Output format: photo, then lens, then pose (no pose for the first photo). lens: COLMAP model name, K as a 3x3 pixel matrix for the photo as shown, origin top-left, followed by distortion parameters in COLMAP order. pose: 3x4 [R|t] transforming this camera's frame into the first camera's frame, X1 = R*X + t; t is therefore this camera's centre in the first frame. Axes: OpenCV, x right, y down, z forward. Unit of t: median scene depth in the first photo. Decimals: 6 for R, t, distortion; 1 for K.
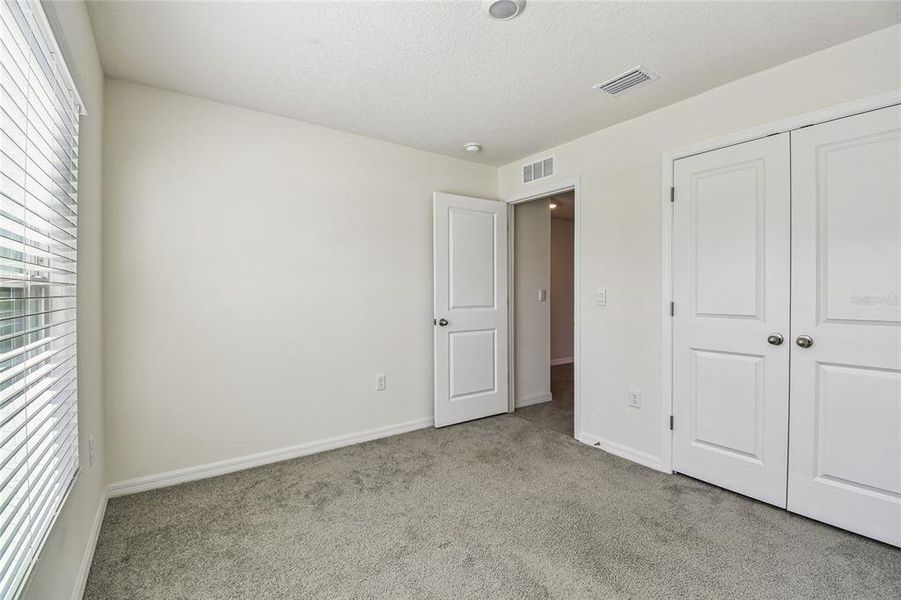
lens RADIAL K [[400.4, 0, 441.1], [0, 400.4, 300.4], [0, 0, 1]] dist [-0.010848, -0.004017]
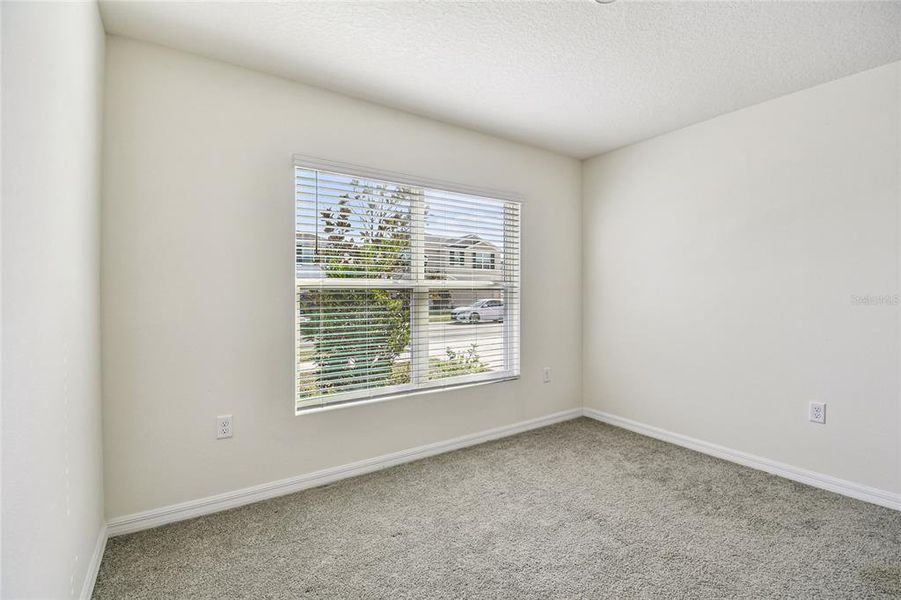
lens RADIAL K [[400.4, 0, 456.1], [0, 400.4, 296.6], [0, 0, 1]] dist [-0.010848, -0.004017]
pose [[-0.011948, 0.015916, -0.999802, 0.731324], [-0.014641, 0.999763, 0.016090, -0.014815], [0.999821, 0.014830, -0.011712, 0.418742]]
